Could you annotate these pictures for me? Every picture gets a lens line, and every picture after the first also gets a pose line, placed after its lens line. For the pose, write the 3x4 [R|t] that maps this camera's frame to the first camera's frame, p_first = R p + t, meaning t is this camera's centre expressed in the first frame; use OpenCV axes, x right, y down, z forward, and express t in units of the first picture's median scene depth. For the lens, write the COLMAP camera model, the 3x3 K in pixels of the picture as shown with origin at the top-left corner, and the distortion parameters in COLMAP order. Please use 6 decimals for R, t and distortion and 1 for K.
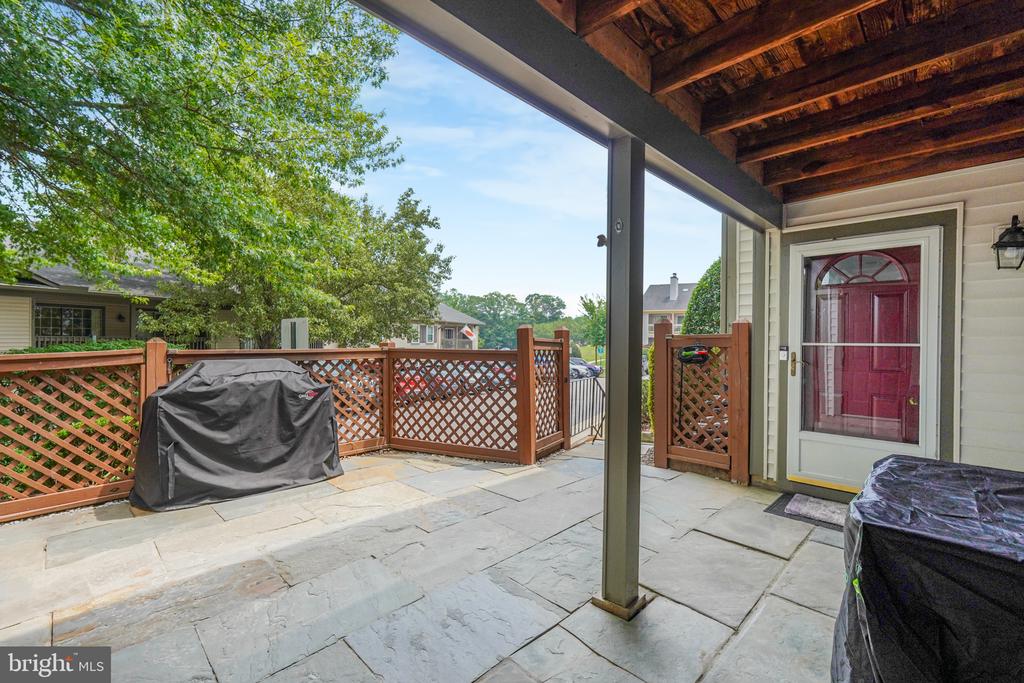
lens RADIAL K [[447.7, 0, 507.3], [0, 447.7, 342.9], [0, 0, 1]] dist [0.006525, 0.000648]
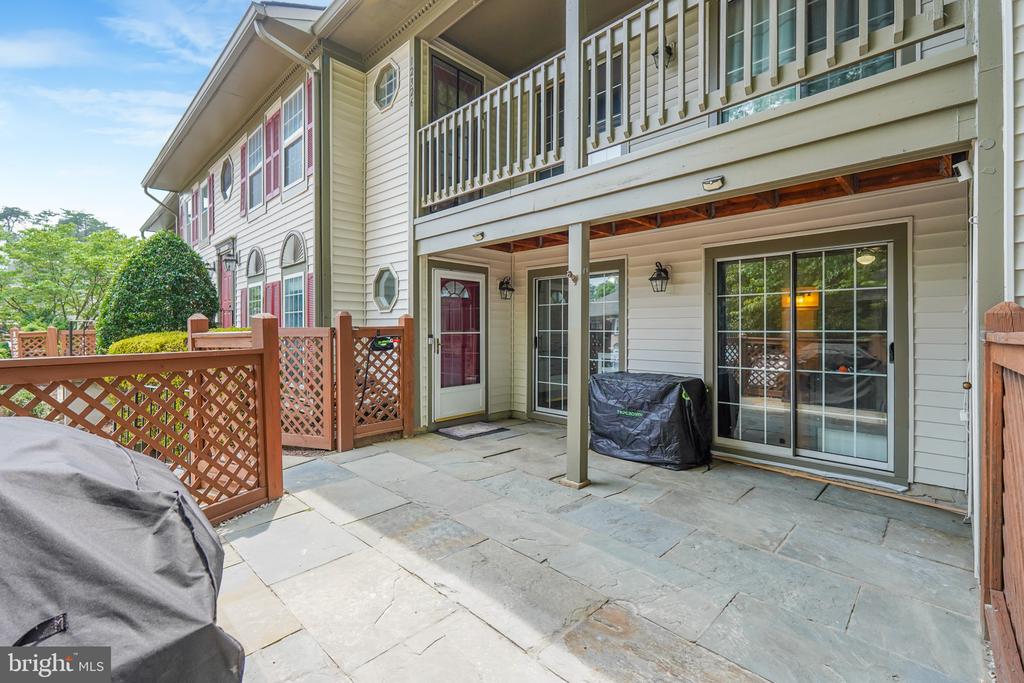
lens RADIAL K [[447.7, 0, 503.2], [0, 447.7, 323.7], [0, 0, 1]] dist [0.006525, 0.000648]
pose [[0.004898, -0.000789, 0.999988, -0.881084], [0.007374, 0.999973, 0.000753, -0.028704], [-0.999961, 0.007370, 0.004904, 0.744404]]
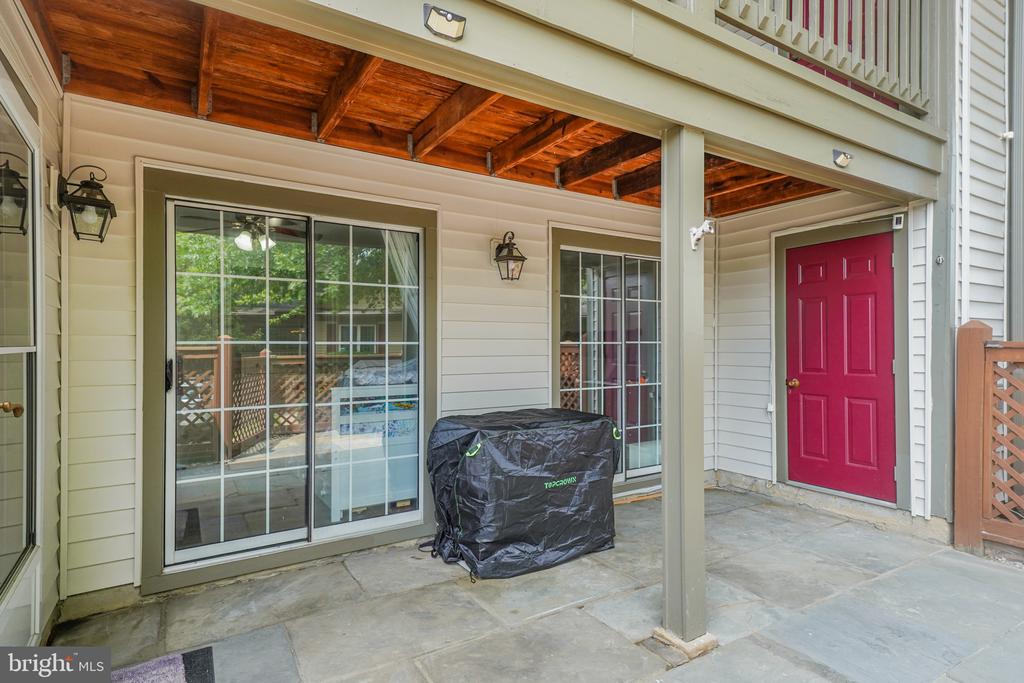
lens RADIAL K [[525.4, 0, 508.6], [0, 525.4, 345.6], [0, 0, 1]] dist [0.023687, -0.001354]
pose [[-0.968632, -0.006989, 0.248402, 0.190430], [-0.004284, 0.999926, 0.011427, -0.008896], [-0.248463, 0.010004, -0.968590, 1.228285]]
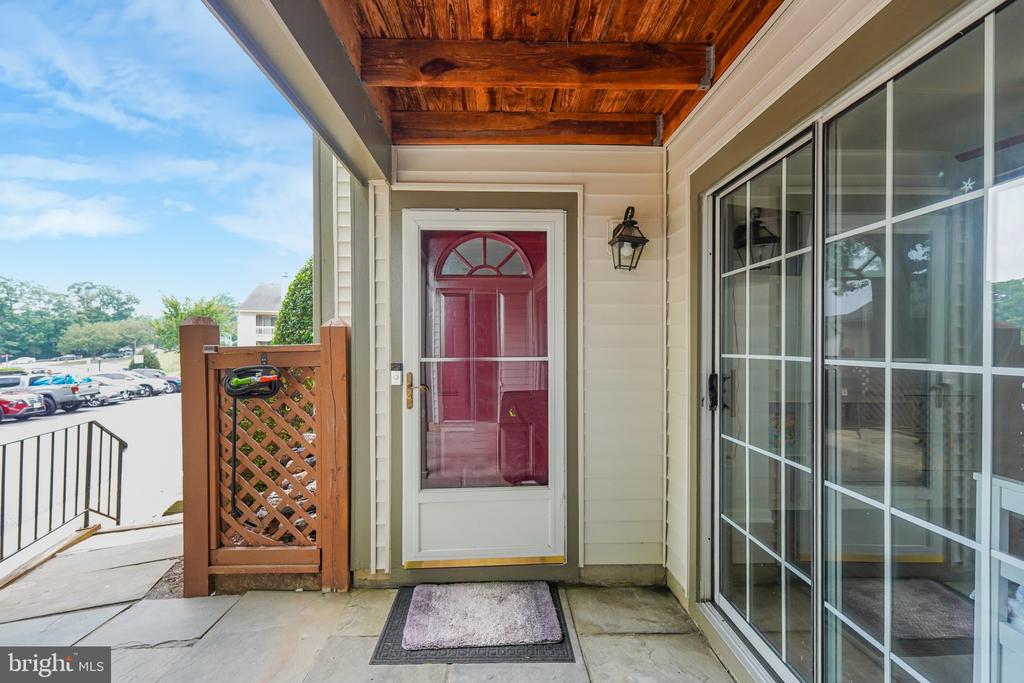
lens RADIAL K [[447.7, 0, 510.3], [0, 447.7, 343.2], [0, 0, 1]] dist [0.006525, 0.000648]
pose [[0.685235, -0.010044, 0.728252, 0.253725], [0.014543, 0.999894, 0.000106, -0.019597], [-0.728176, 0.010518, 0.685309, 0.429936]]
